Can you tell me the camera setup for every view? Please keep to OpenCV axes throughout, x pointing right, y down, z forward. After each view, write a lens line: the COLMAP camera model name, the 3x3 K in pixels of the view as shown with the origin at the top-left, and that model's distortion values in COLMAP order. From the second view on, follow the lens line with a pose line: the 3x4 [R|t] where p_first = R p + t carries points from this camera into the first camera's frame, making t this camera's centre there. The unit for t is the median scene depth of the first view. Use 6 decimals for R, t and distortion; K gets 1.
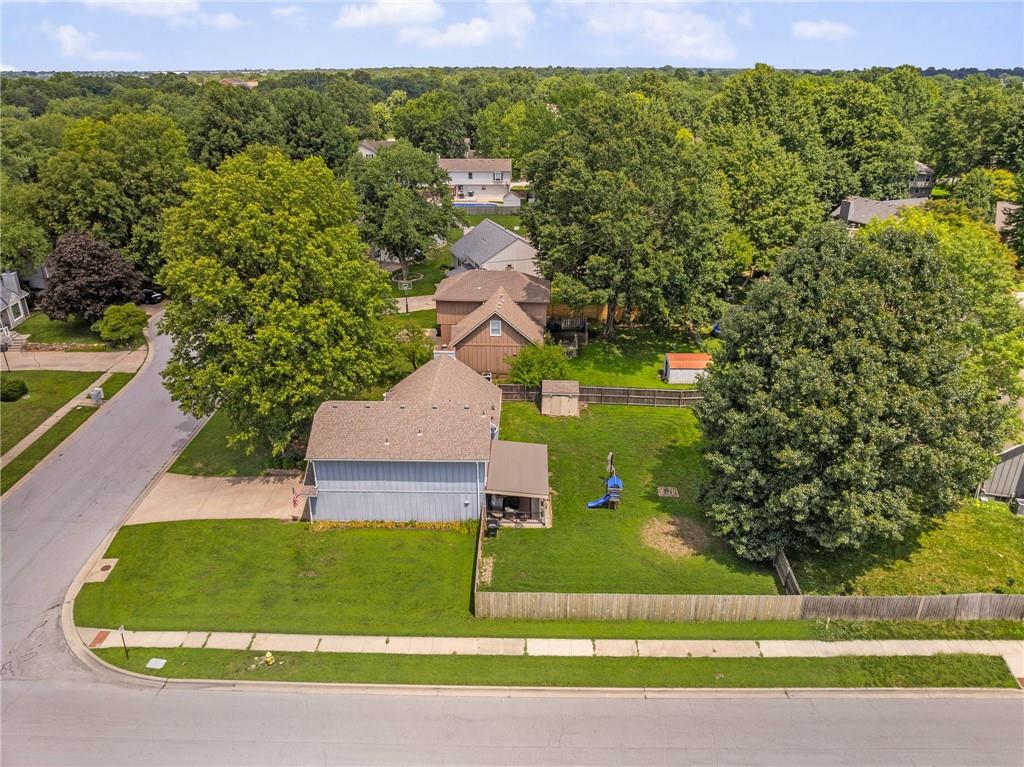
lens RADIAL K [[718.9, 0, 515.7], [0, 718.9, 383.2], [0, 0, 1]] dist [-0.040346, 0.001855]
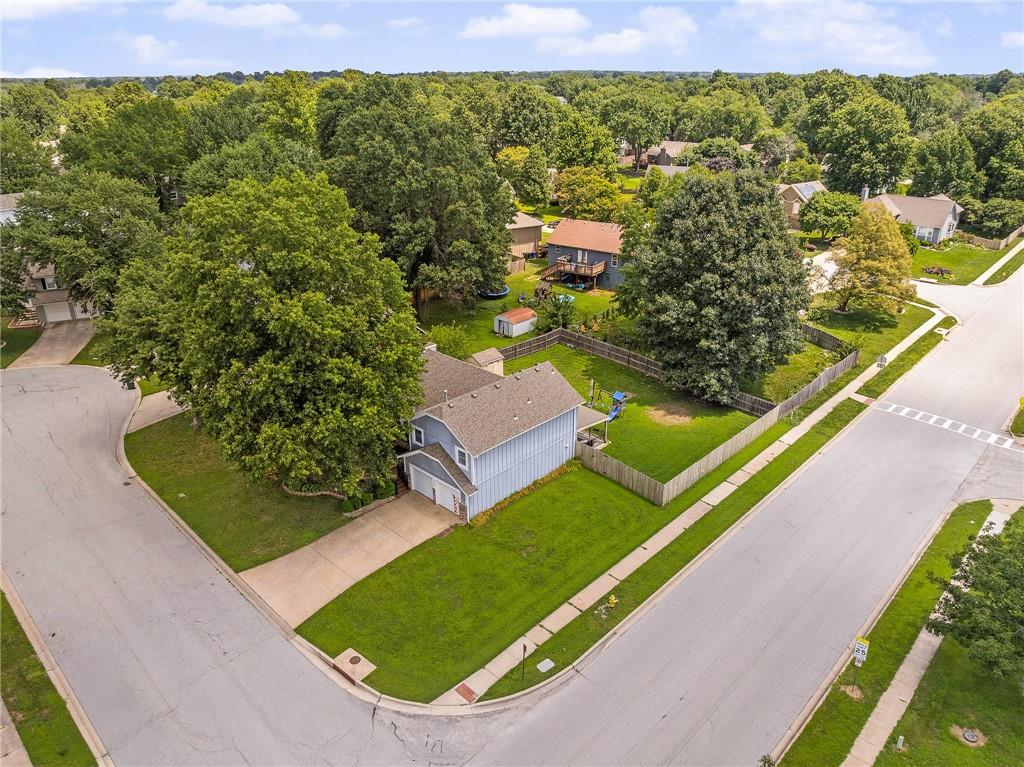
lens RADIAL K [[719.4, 0, 514.9], [0, 719.4, 389.9], [0, 0, 1]] dist [-0.027932, -0.002617]
pose [[0.675436, -0.304053, 0.671817, -0.950401], [0.303242, 0.944968, 0.122800, -0.096872], [-0.672183, 0.120780, 0.730467, 0.203353]]
